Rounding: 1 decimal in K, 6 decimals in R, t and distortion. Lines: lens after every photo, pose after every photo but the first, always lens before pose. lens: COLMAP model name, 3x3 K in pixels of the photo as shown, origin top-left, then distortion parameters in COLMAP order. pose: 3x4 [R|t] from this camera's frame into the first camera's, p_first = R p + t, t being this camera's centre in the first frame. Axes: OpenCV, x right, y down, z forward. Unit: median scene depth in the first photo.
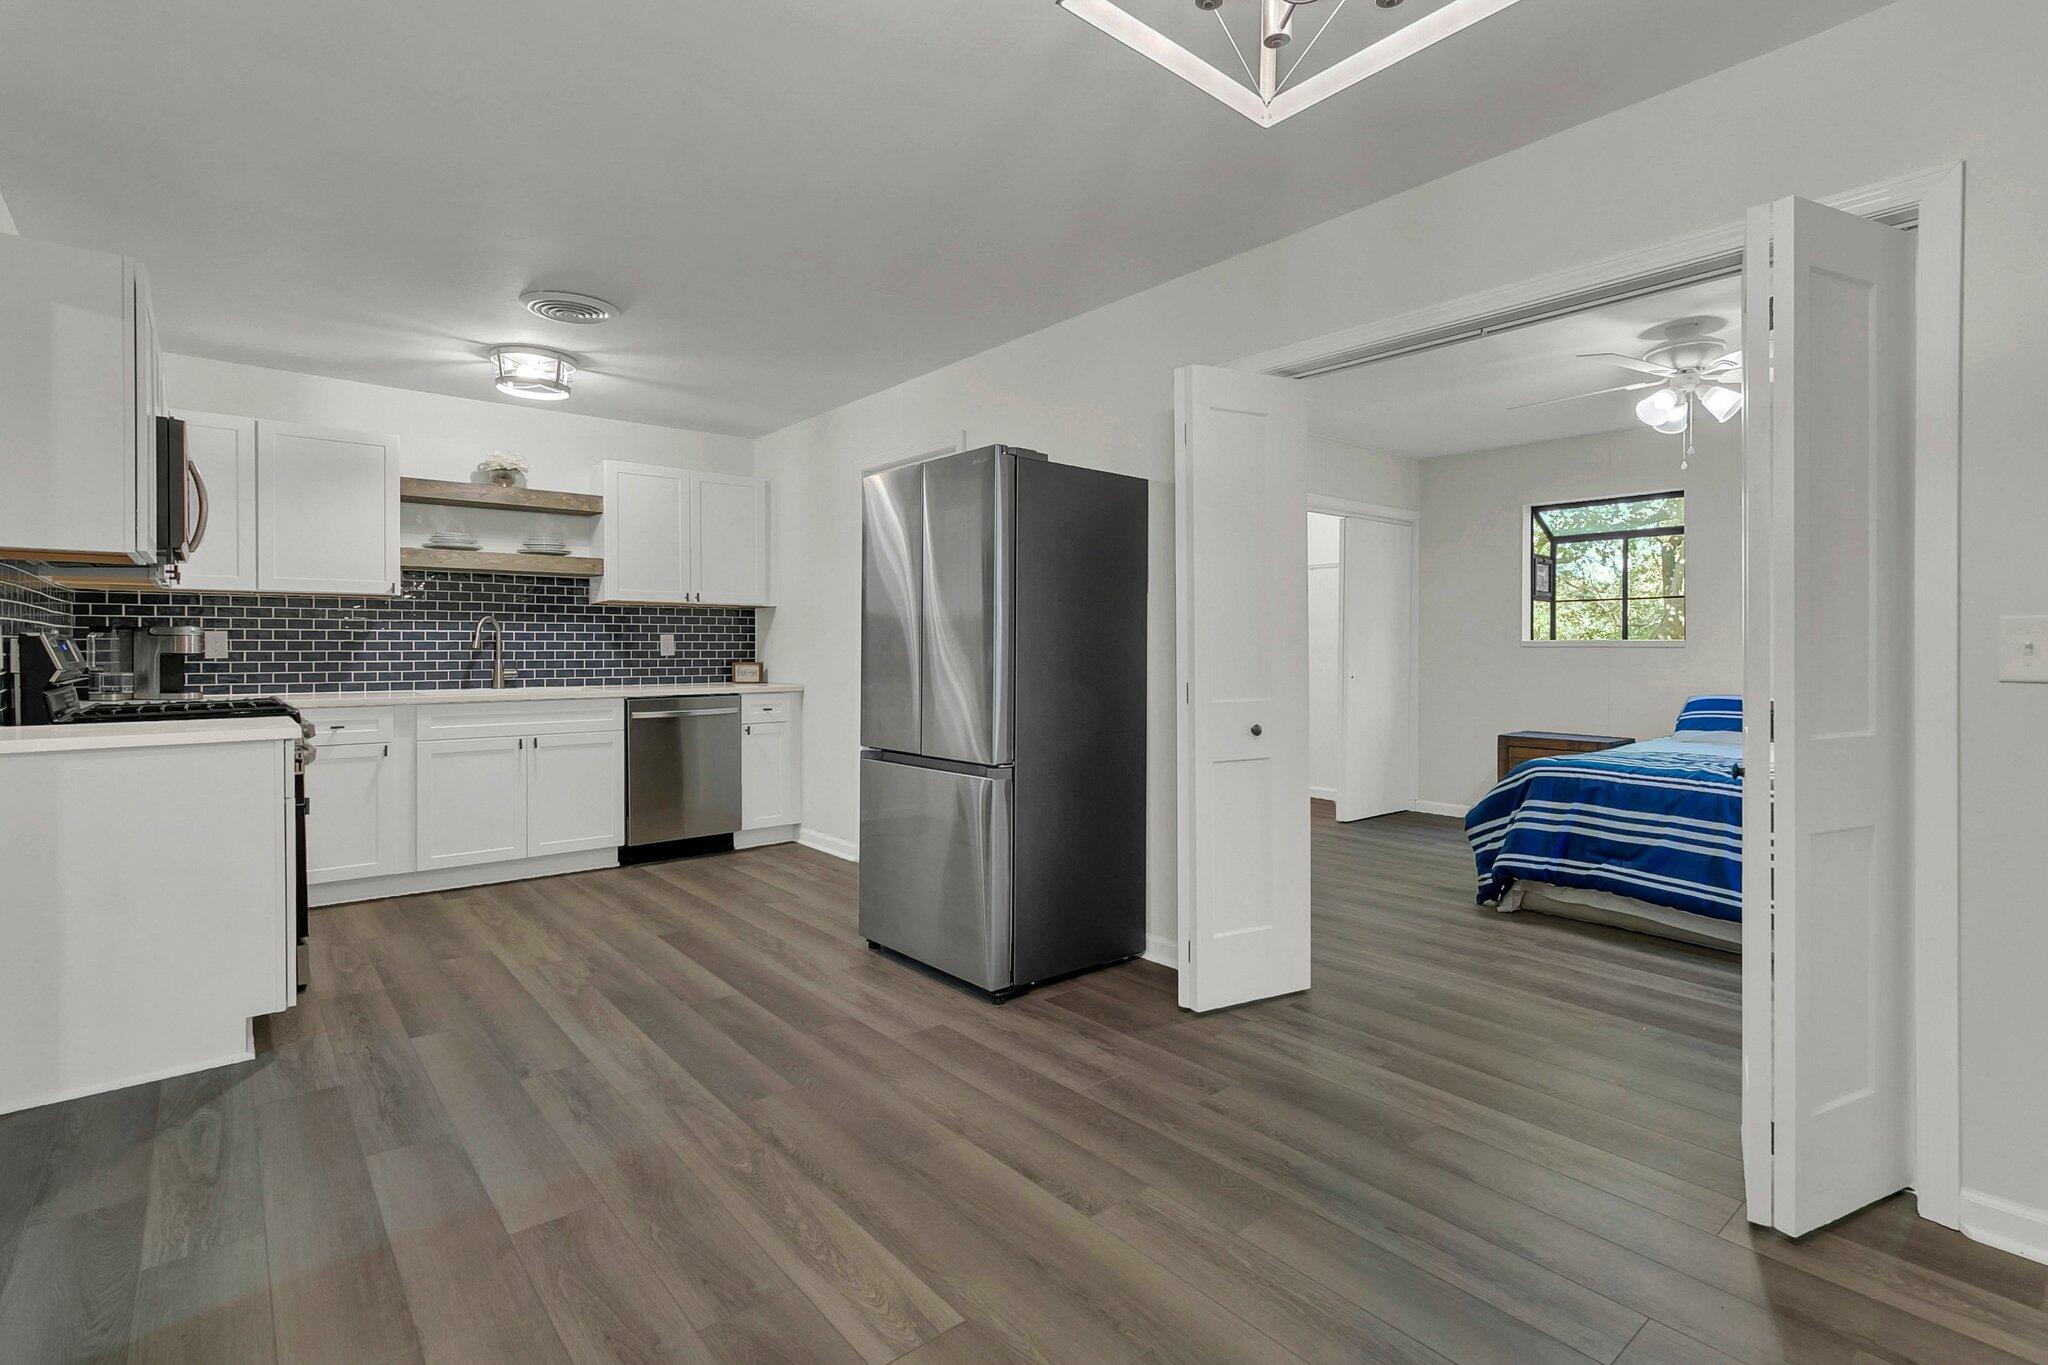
lens RADIAL K [[982.4, 0, 1035.8], [0, 982.4, 647.8], [0, 0, 1]] dist [0.001828, 0.000740]
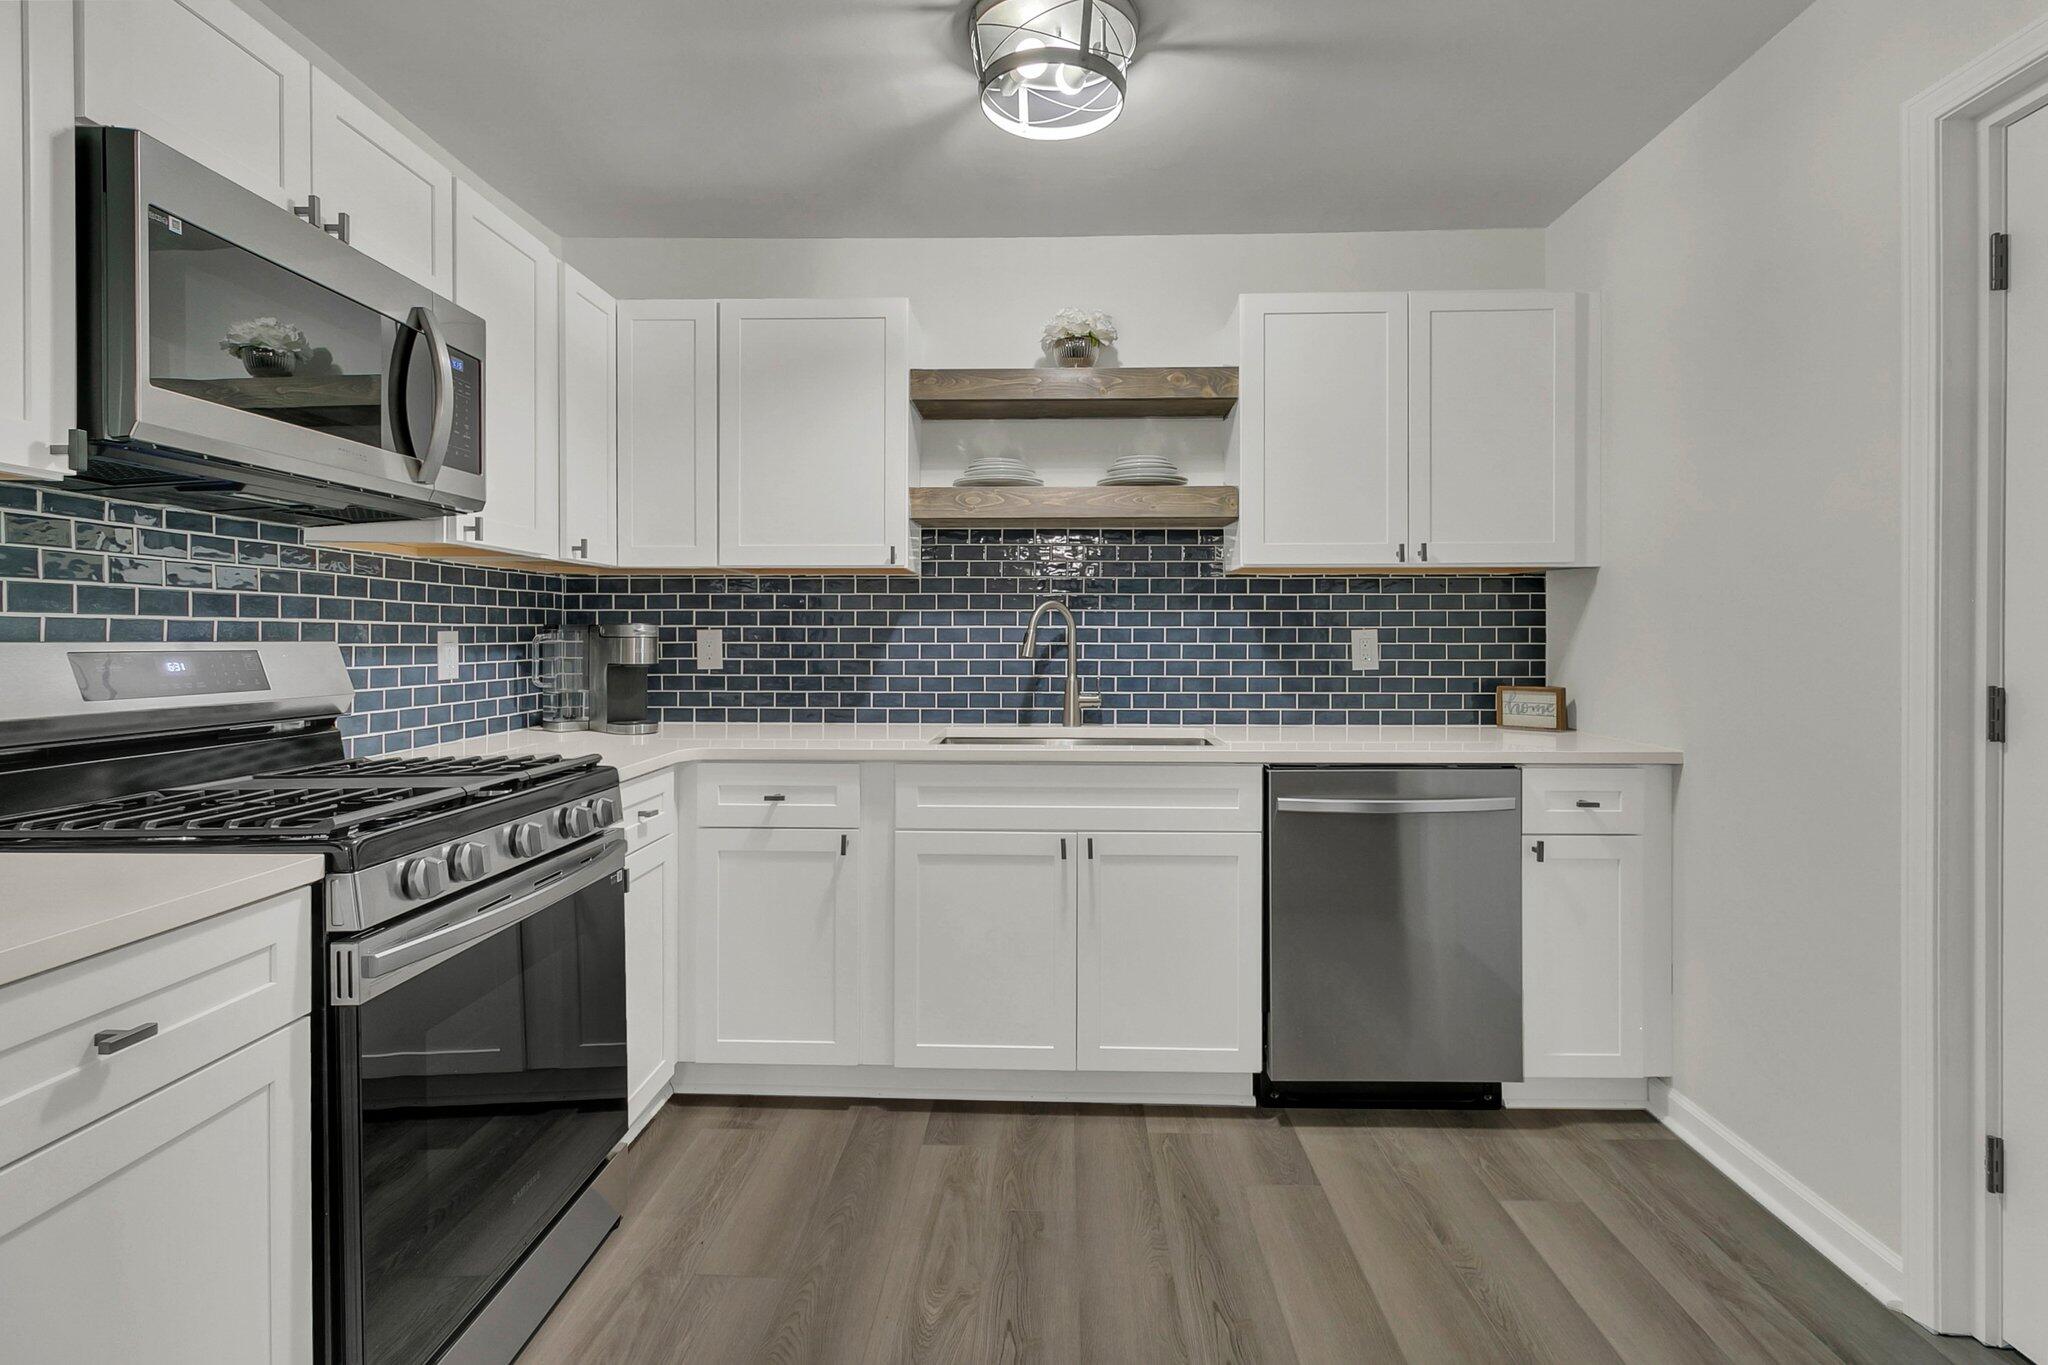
lens RADIAL K [[968.7, 0, 1033.3], [0, 968.7, 645.5], [0, 0, 1]] dist [0.002180, -0.000075]
pose [[0.747096, 0.005774, -0.664691, -0.185504], [-0.001127, 0.999972, 0.007421, -0.009928], [0.664715, -0.004795, 0.747082, 0.561735]]
